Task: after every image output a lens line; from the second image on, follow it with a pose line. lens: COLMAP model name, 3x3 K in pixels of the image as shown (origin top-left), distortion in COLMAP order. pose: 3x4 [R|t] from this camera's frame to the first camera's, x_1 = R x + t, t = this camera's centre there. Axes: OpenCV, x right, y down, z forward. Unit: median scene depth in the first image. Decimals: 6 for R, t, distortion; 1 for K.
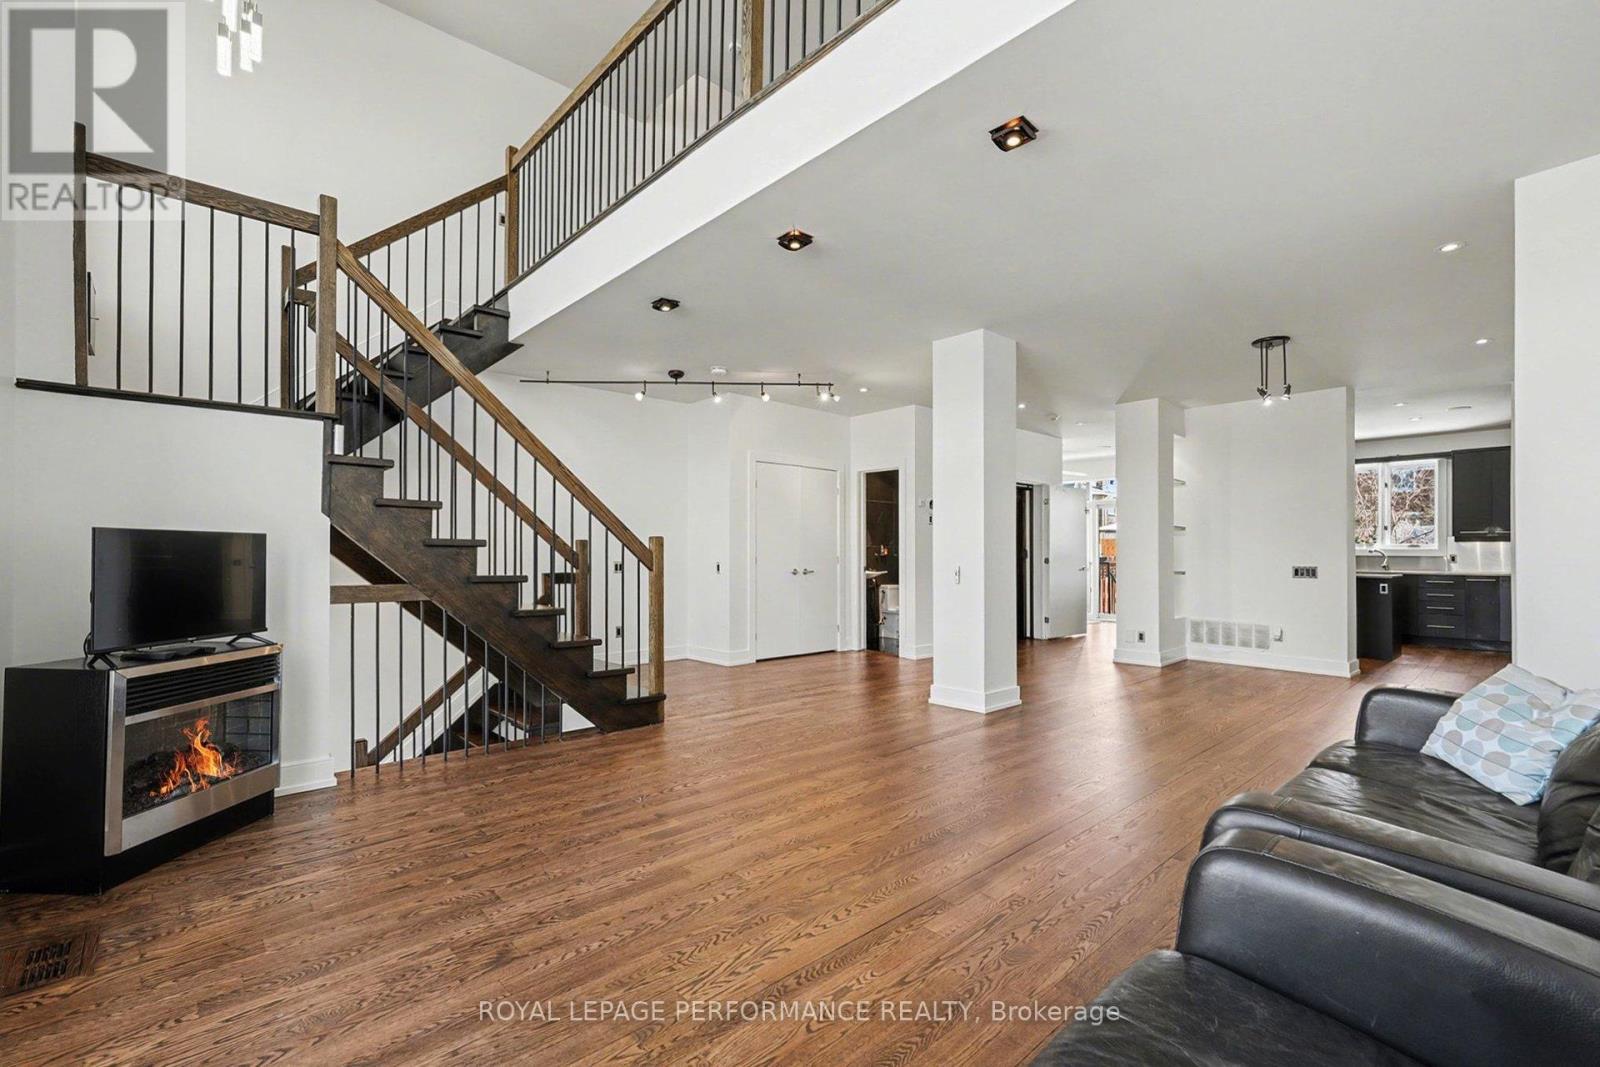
lens RADIAL K [[698.8, 0, 800.0], [0, 698.8, 533.5], [0, 0, 1]] dist [-0.022462, 0.009953]
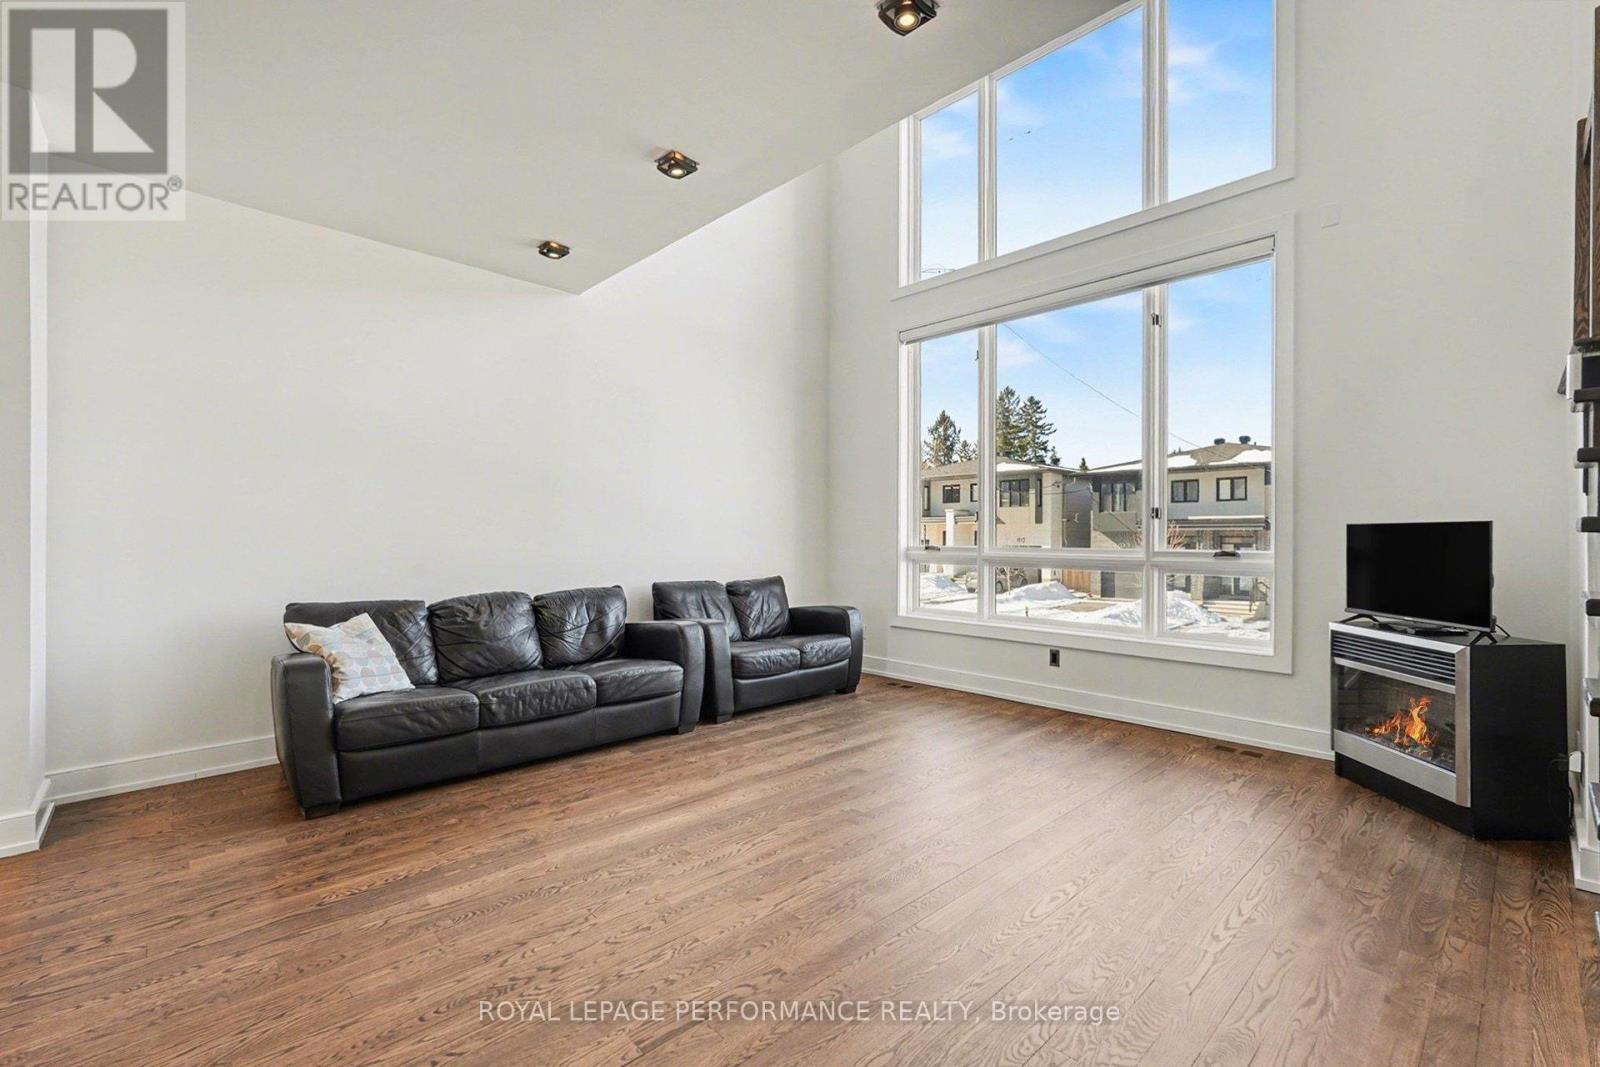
lens RADIAL K [[698.8, 0, 800.0], [0, 698.8, 533.5], [0, 0, 1]] dist [-0.022462, 0.009953]
pose [[-0.999974, 0.001025, -0.007089, 0.123682], [0.001360, 0.998877, -0.047364, 0.076456], [0.007032, -0.047373, -0.998853, 2.346151]]
